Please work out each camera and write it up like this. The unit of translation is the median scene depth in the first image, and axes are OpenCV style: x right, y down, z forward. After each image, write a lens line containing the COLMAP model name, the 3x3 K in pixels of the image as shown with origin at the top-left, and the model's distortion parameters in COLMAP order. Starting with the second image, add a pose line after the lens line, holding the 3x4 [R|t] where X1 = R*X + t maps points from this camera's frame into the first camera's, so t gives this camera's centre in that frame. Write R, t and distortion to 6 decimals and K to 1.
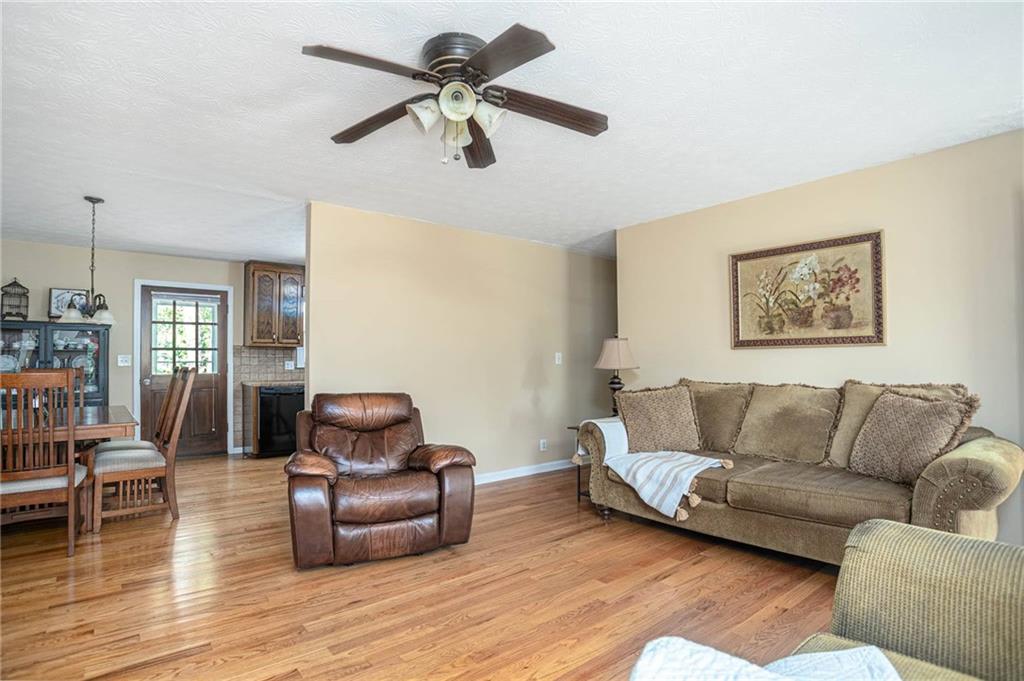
lens RADIAL K [[529.5, 0, 512.6], [0, 529.5, 356.0], [0, 0, 1]] dist [-0.031764, 0.000462]
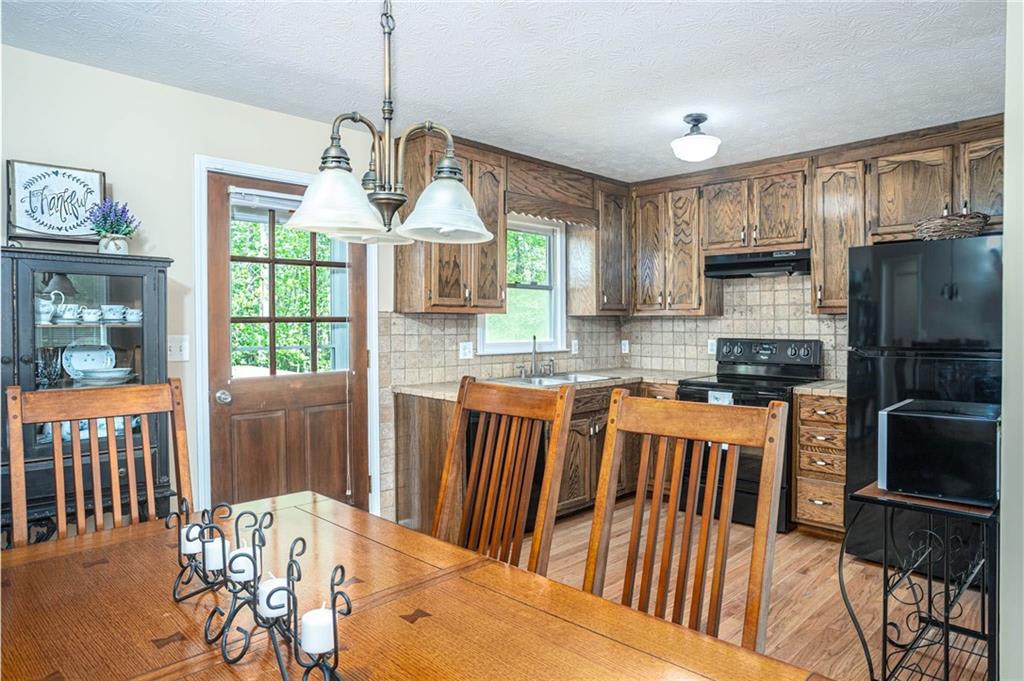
lens RADIAL K [[647.2, 0, 512.0], [0, 647.2, 340.5], [0, 0, 1]] dist [-0.073255, 0.052523]
pose [[0.997102, 0.002608, 0.076032, -0.463646], [-0.005558, 0.999239, 0.038610, -0.016861], [-0.075873, -0.038921, 0.996358, 0.419911]]
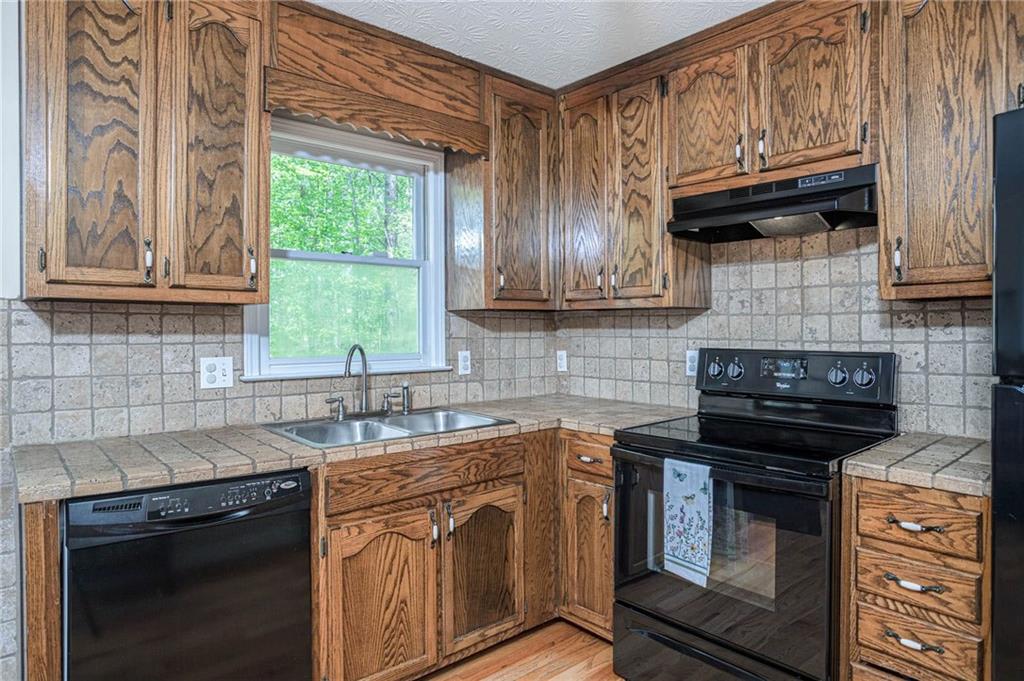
lens RADIAL K [[647.2, 0, 512.0], [0, 647.2, 340.5], [0, 0, 1]] dist [-0.073255, 0.052523]
pose [[0.999606, 0.001542, 0.028043, -0.305367], [-0.002421, 0.999506, 0.031339, -0.010081], [-0.027981, -0.031394, 0.999115, 0.726350]]
